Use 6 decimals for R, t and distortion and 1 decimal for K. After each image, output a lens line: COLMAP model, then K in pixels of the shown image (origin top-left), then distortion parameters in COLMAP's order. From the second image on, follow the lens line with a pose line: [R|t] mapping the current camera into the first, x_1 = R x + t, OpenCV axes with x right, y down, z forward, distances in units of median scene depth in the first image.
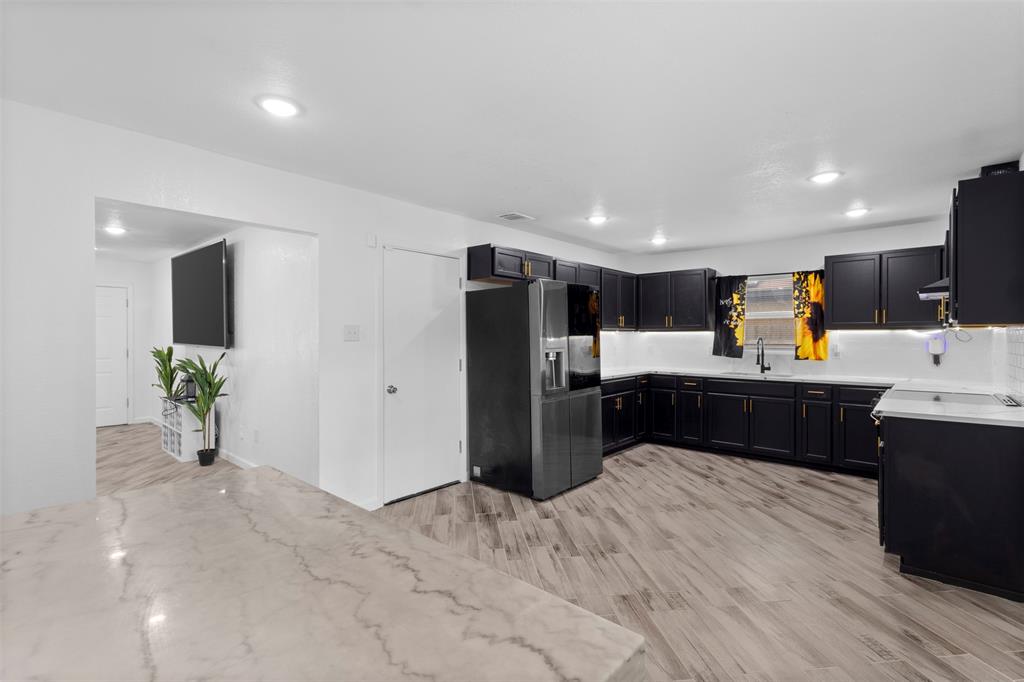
lens RADIAL K [[474.2, 0, 512.0], [0, 474.2, 341.0], [0, 0, 1]] dist [0.002597, 0.000440]
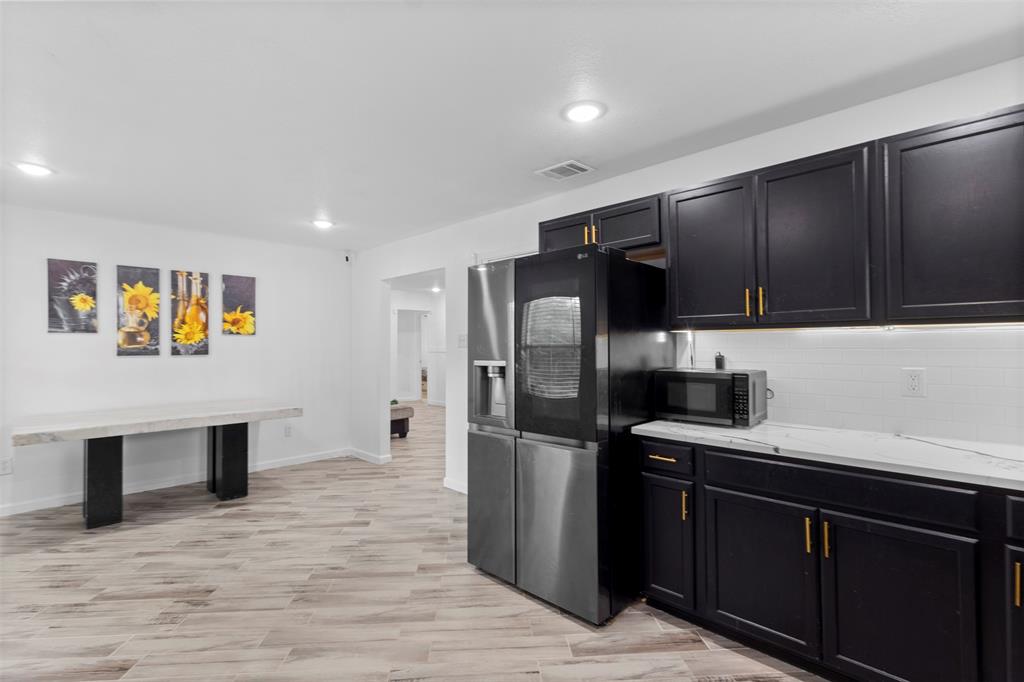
lens RADIAL K [[474.2, 0, 512.0], [0, 474.2, 341.0], [0, 0, 1]] dist [0.002597, 0.000440]
pose [[-0.059289, -0.007165, -0.998215, 0.597296], [-0.003996, 0.999968, -0.006940, -0.005658], [0.998233, 0.003578, -0.059316, 0.823394]]
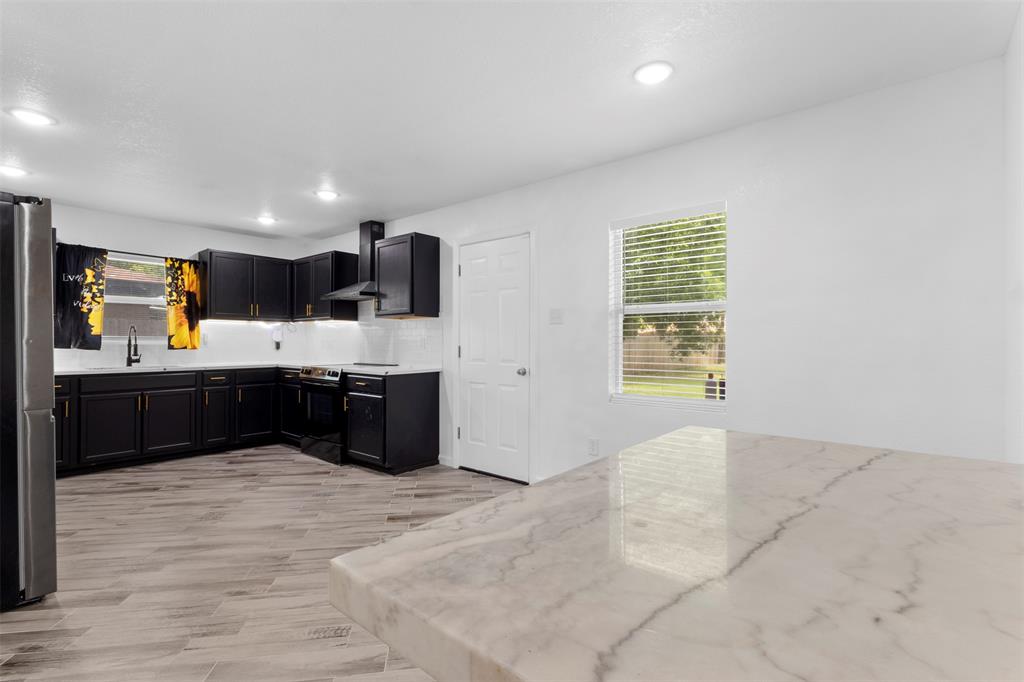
lens RADIAL K [[471.3, 0, 512.0], [0, 471.3, 341.0], [0, 0, 1]] dist [0.009568, 0.000062]
pose [[-0.026534, 0.001373, 0.999647, -0.382144], [0.007275, 0.999973, -0.001180, 0.029347], [-0.999621, 0.007241, -0.026543, 0.347867]]
